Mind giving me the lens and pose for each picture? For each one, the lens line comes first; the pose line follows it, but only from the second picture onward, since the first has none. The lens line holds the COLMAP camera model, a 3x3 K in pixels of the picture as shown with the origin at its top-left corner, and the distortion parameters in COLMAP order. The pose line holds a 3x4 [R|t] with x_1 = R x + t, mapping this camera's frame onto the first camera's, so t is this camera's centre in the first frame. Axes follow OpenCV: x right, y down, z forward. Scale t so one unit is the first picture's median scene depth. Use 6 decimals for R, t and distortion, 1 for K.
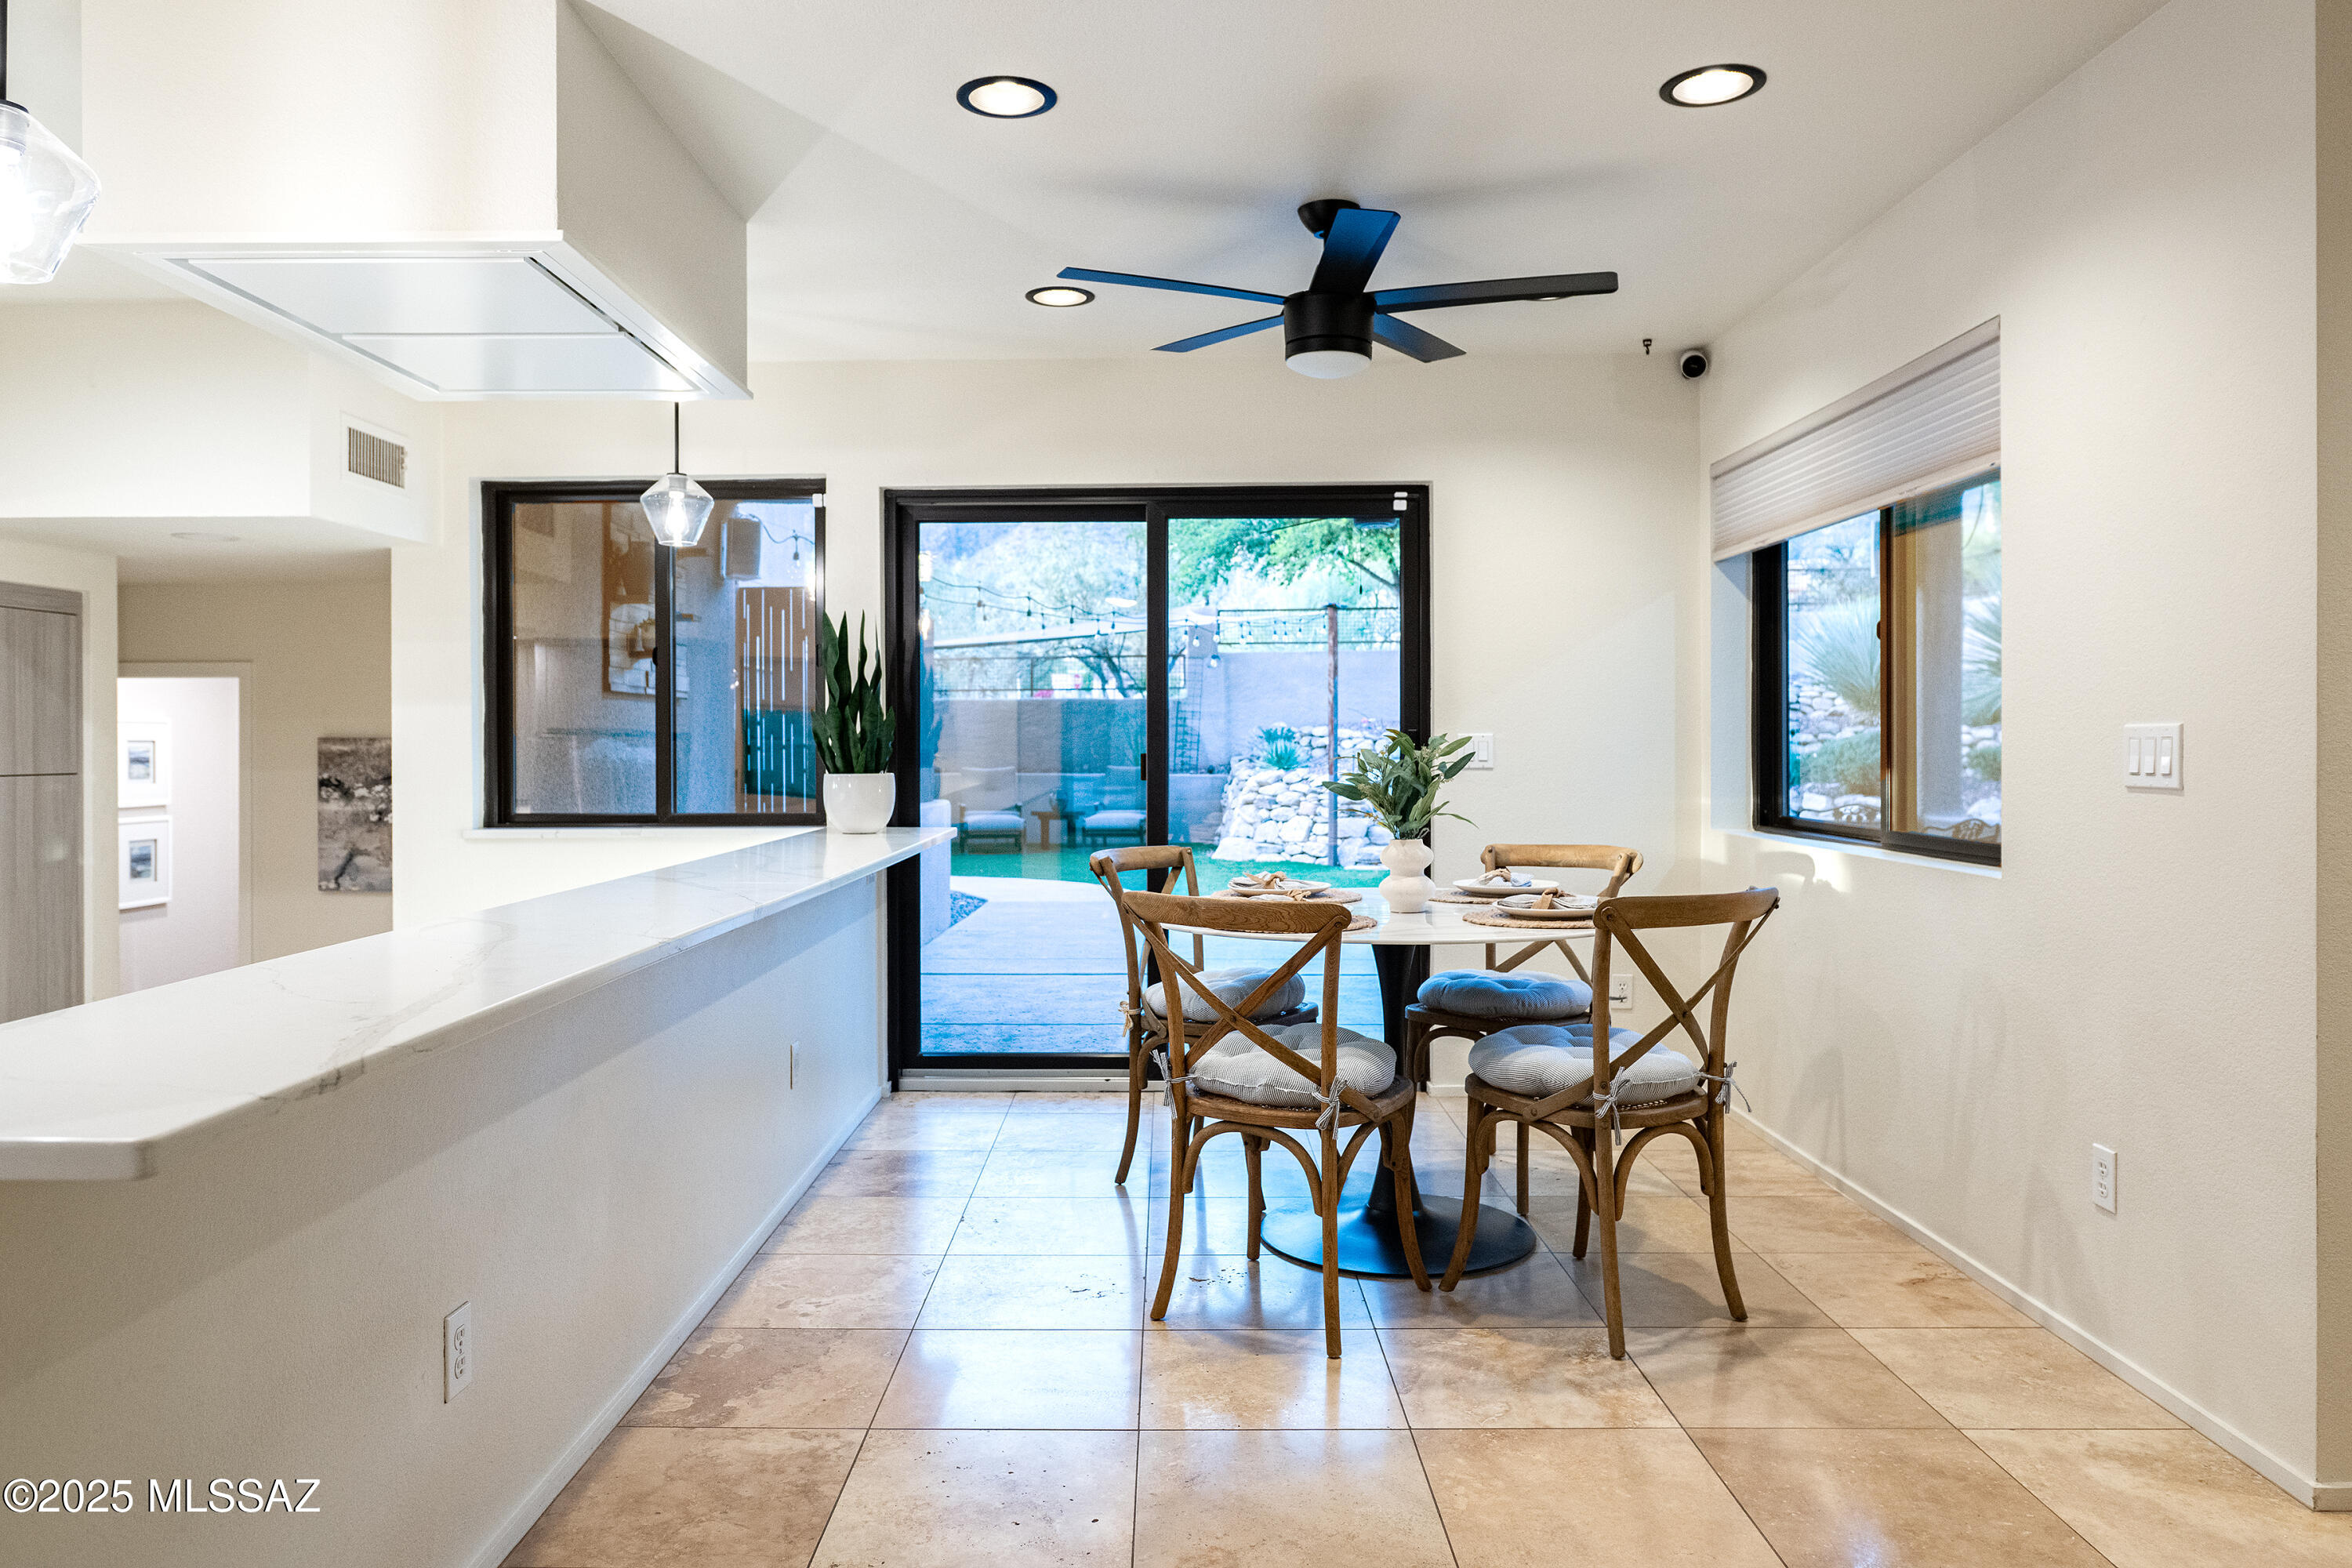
lens RADIAL K [[1541.7, 0, 1188.5], [0, 1541.7, 749.8], [0, 0, 1]] dist [0.005954, 0.001200]
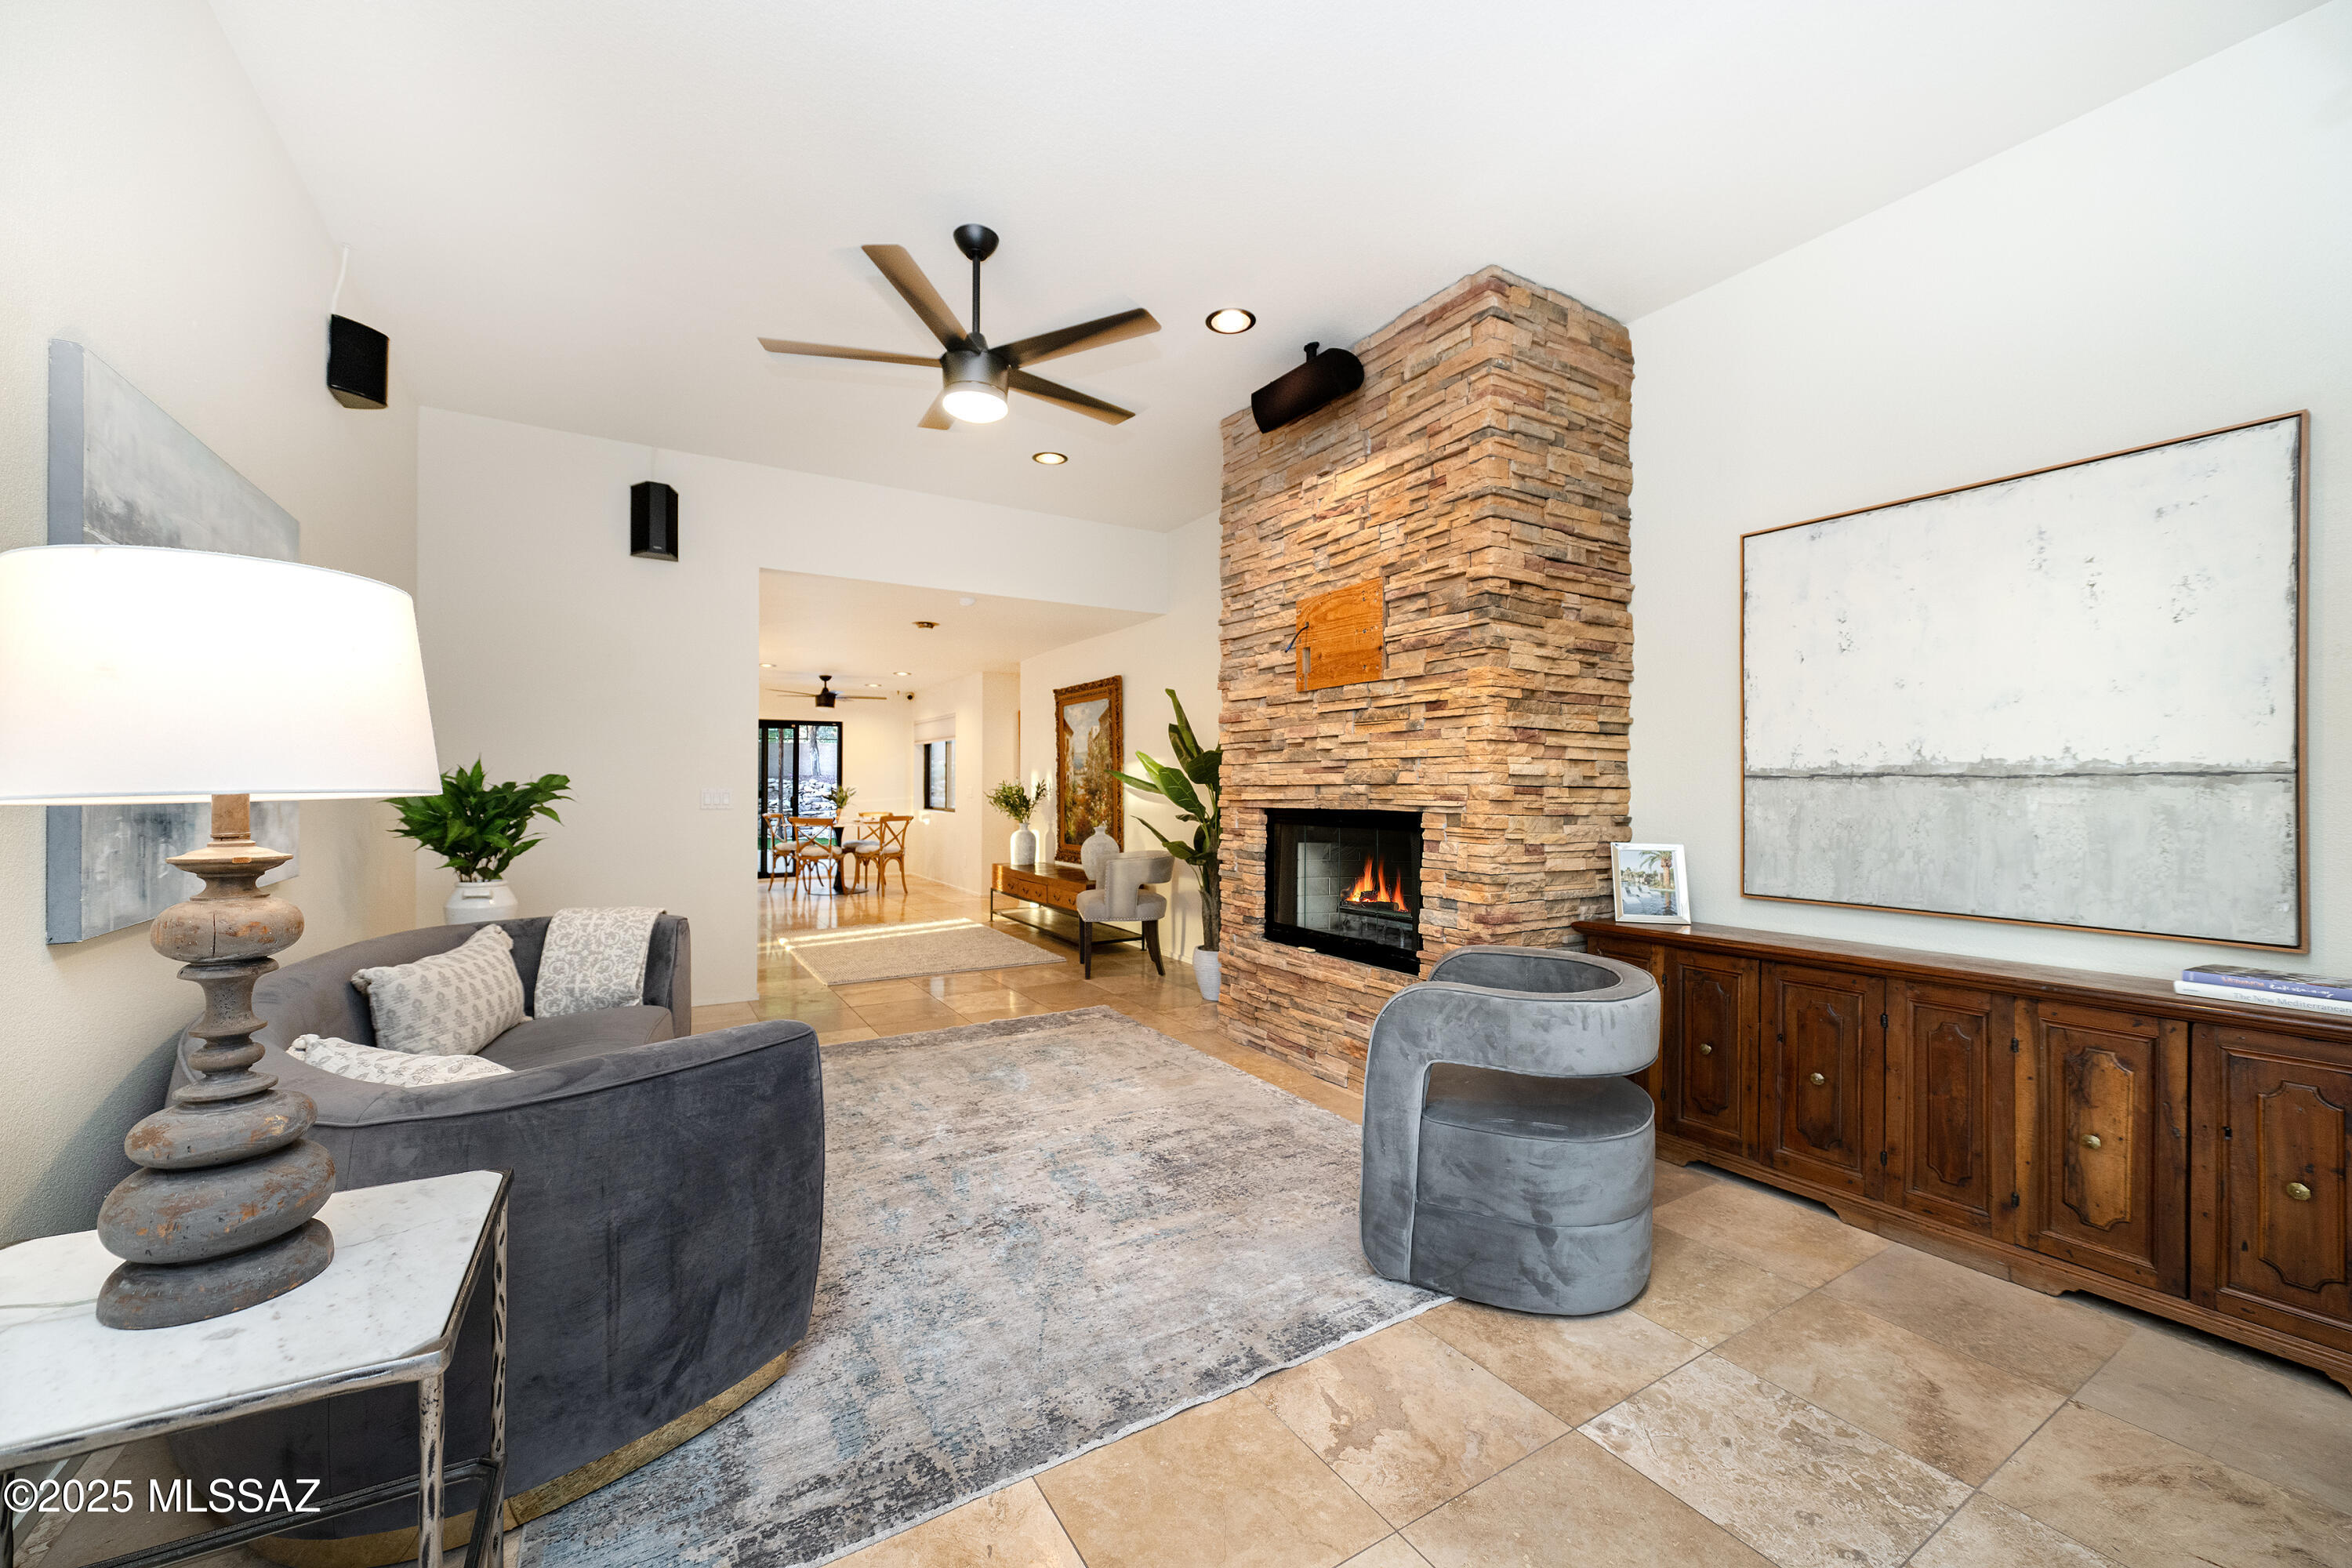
lens RADIAL K [[918.3, 0, 1176.0], [0, 918.3, 784.0], [0, 0, 1]] dist [-0.001011, -0.000041]
pose [[0.859845, 0.008300, 0.510488, -0.493051], [-0.004742, 0.999955, -0.008270, 0.001131], [-0.510534, 0.004691, 0.859845, -2.311902]]
